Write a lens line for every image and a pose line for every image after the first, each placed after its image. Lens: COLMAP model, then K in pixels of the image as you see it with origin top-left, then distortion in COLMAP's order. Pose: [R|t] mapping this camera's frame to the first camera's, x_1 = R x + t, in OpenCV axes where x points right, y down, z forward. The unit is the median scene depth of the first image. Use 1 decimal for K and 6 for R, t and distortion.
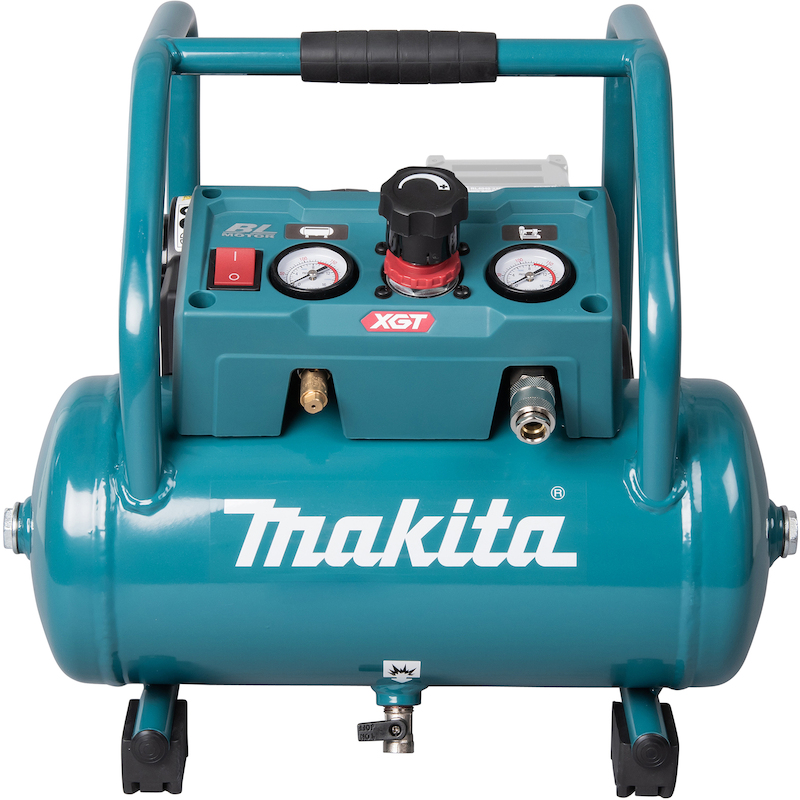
lens RADIAL K [[2348.0, 0, 400.6], [0, 2348.0, 317.3], [0, 0, 1]] dist [0.398109, -0.934089]
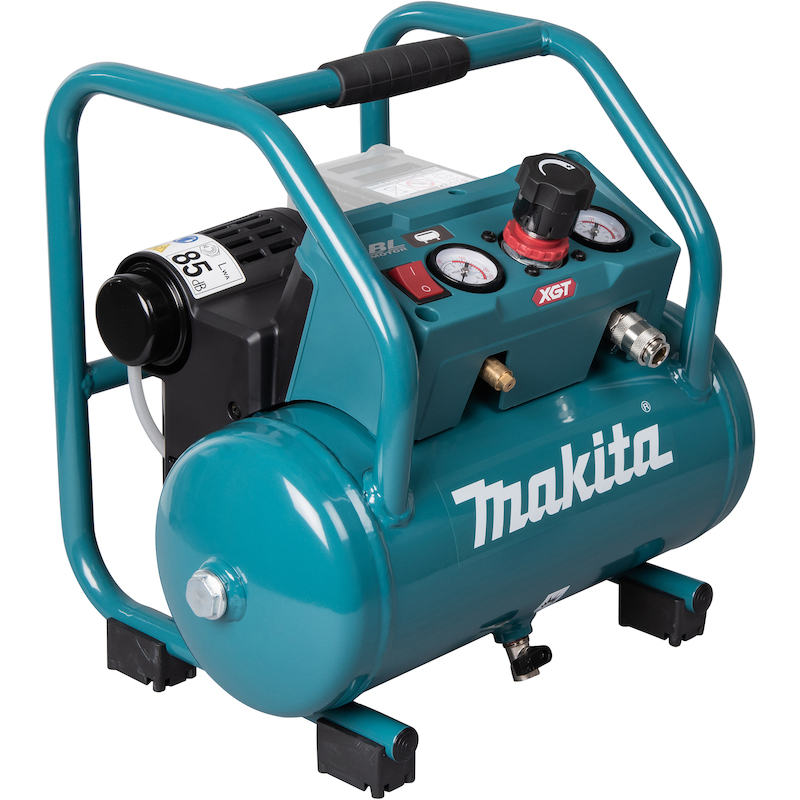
lens RADIAL K [[2348.0, 0, 400.6], [0, 2348.0, 317.3], [0, 0, 1]] dist [0.398109, -0.934089]
pose [[0.704605, -0.235398, 0.669417, -0.797067], [0.226321, 0.968655, 0.102406, -0.116733], [-0.672541, 0.079347, 0.735794, 0.215128]]
